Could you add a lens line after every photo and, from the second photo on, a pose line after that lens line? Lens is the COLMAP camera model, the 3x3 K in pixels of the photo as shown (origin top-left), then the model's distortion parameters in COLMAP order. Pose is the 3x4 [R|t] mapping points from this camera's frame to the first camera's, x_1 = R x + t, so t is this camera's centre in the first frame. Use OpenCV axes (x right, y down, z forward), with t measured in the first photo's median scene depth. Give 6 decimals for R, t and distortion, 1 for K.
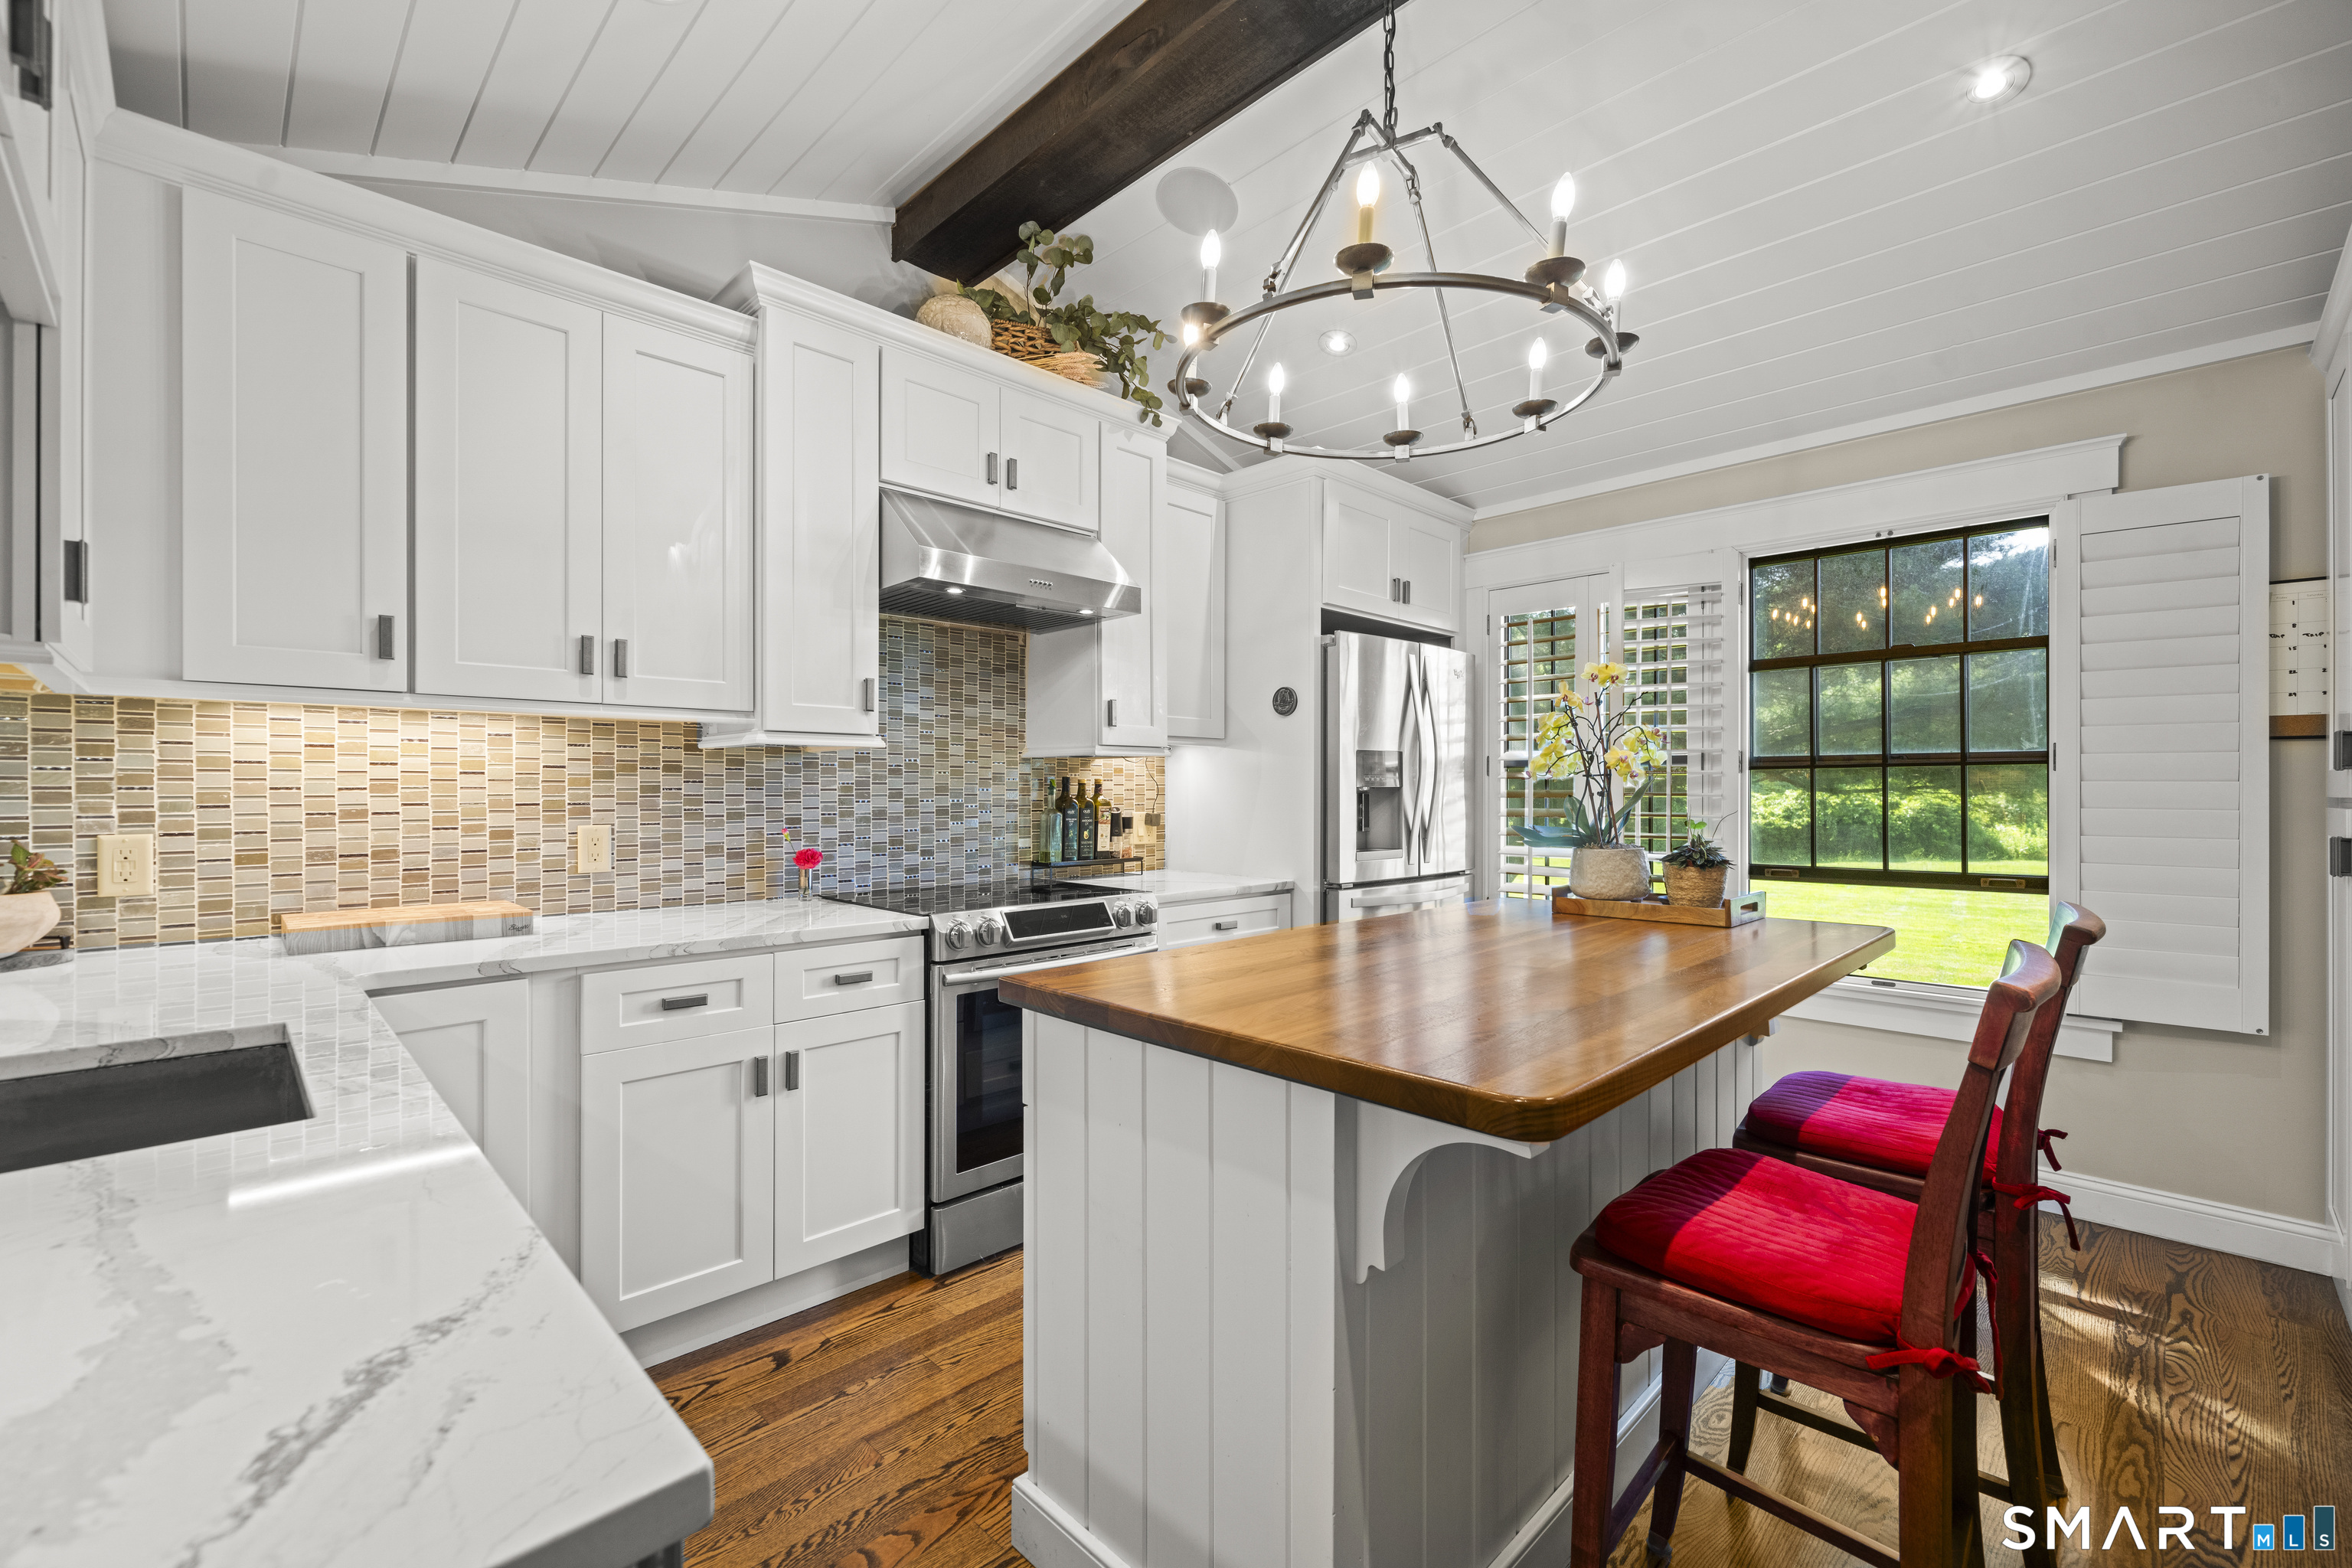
lens RADIAL K [[983.0, 0, 1175.0], [0, 983.0, 790.6], [0, 0, 1]] dist [0.000593, 0.000066]
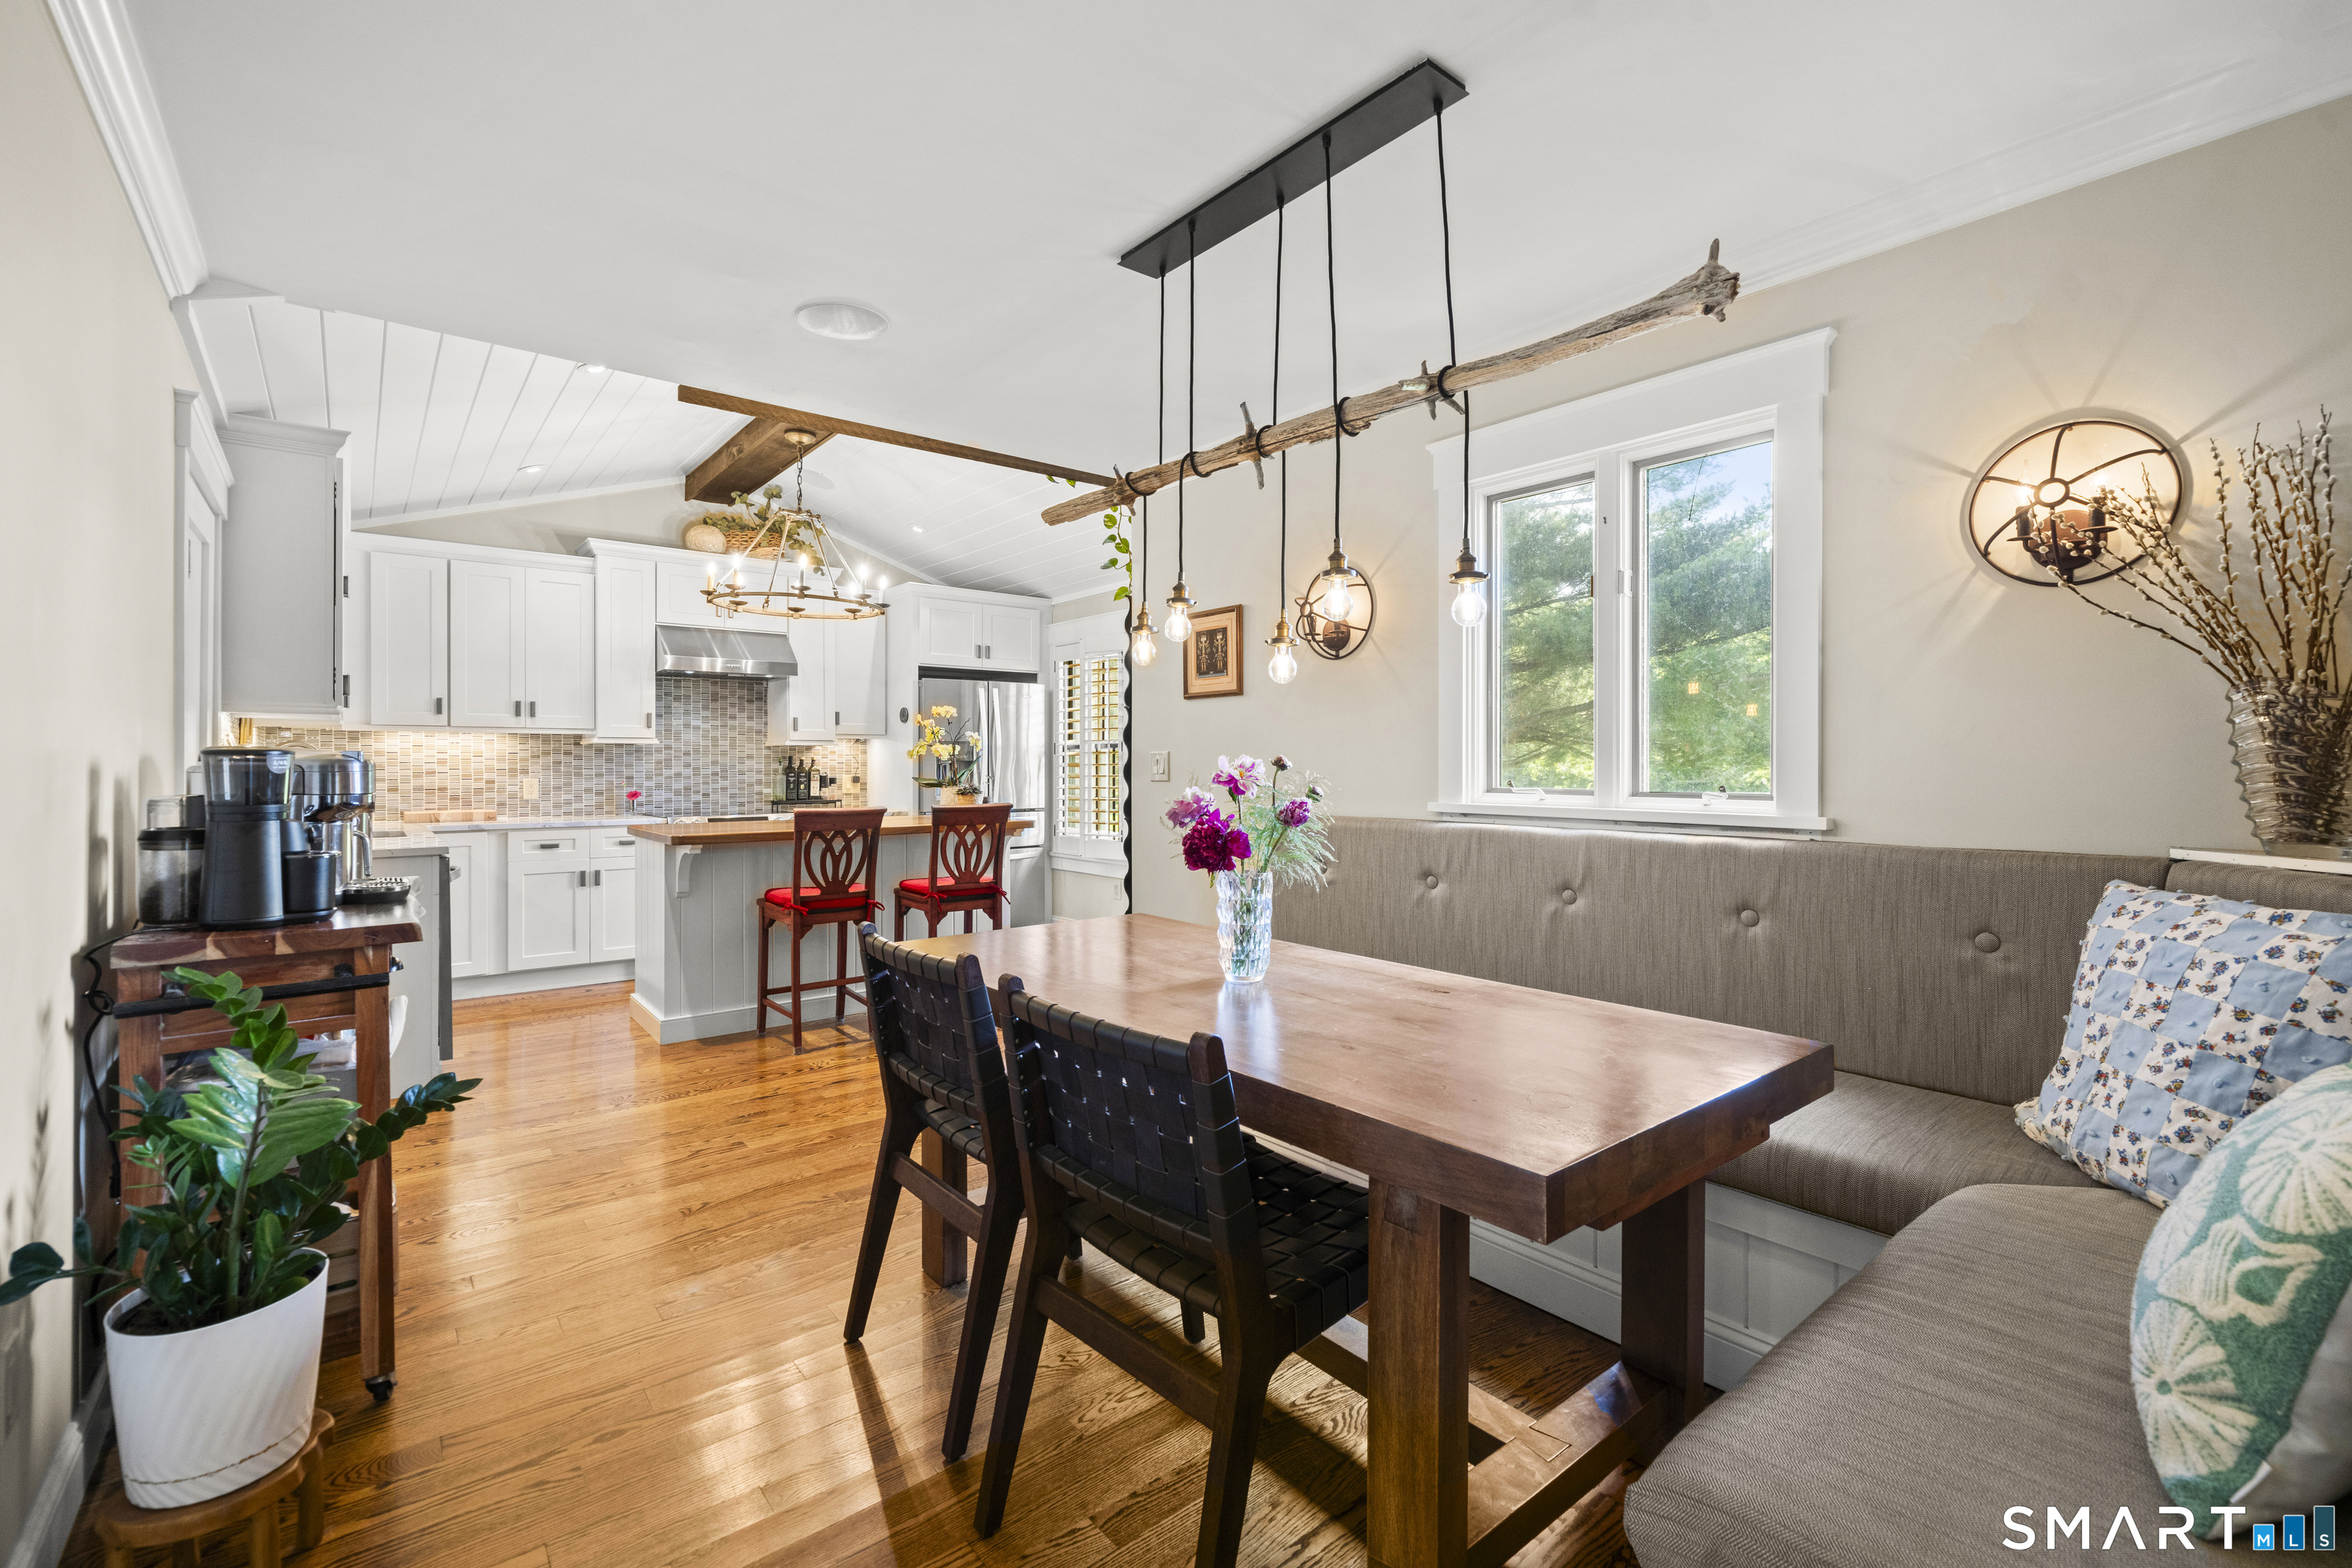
lens RADIAL K [[1014.1, 0, 1179.5], [0, 1014.1, 765.2], [0, 0, 1]] dist [-0.000031, 0.000548]
pose [[0.995830, -0.002184, -0.091204, 0.950435], [0.002152, 0.999998, -0.000446, 0.007058], [0.091204, 0.000248, 0.995832, -1.022516]]
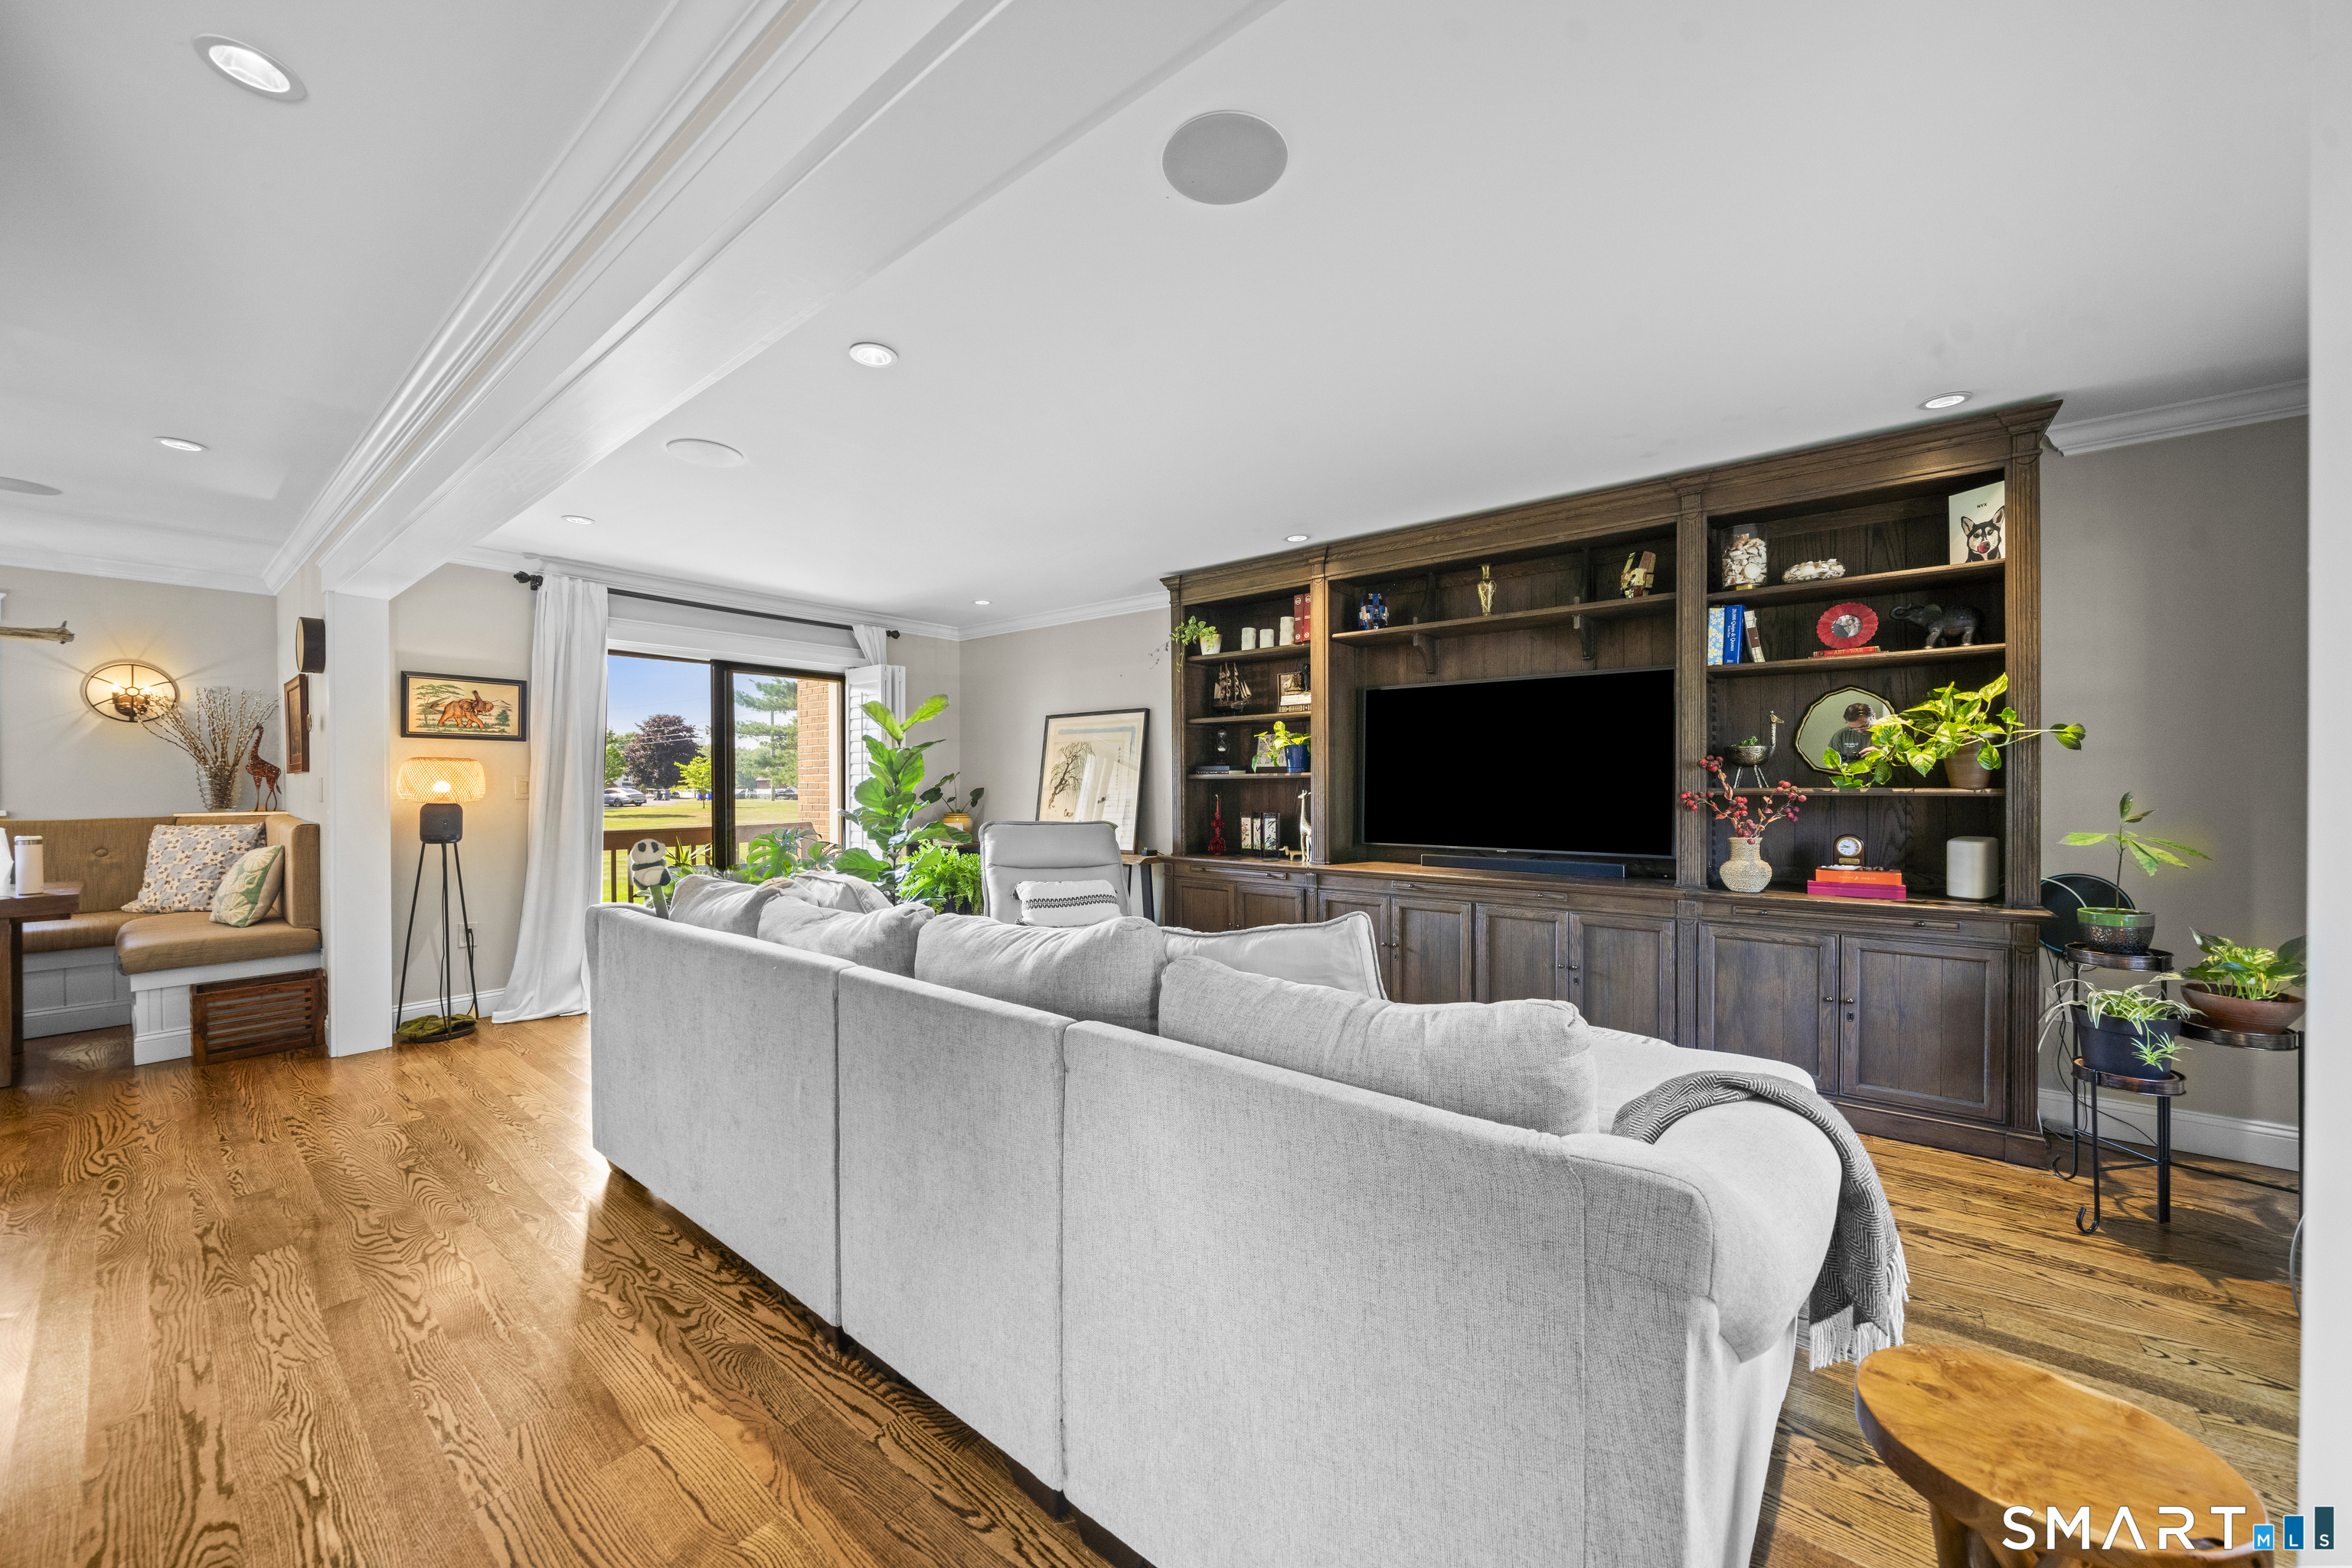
lens RADIAL K [[847.3, 0, 1174.0], [0, 847.3, 788.6], [0, 0, 1]] dist [-0.001024, -0.000100]
pose [[-0.120834, -0.010344, 0.992619, -0.298929], [0.003671, 0.999934, 0.010867, 0.002492], [-0.992666, 0.004957, -0.120788, -2.014703]]
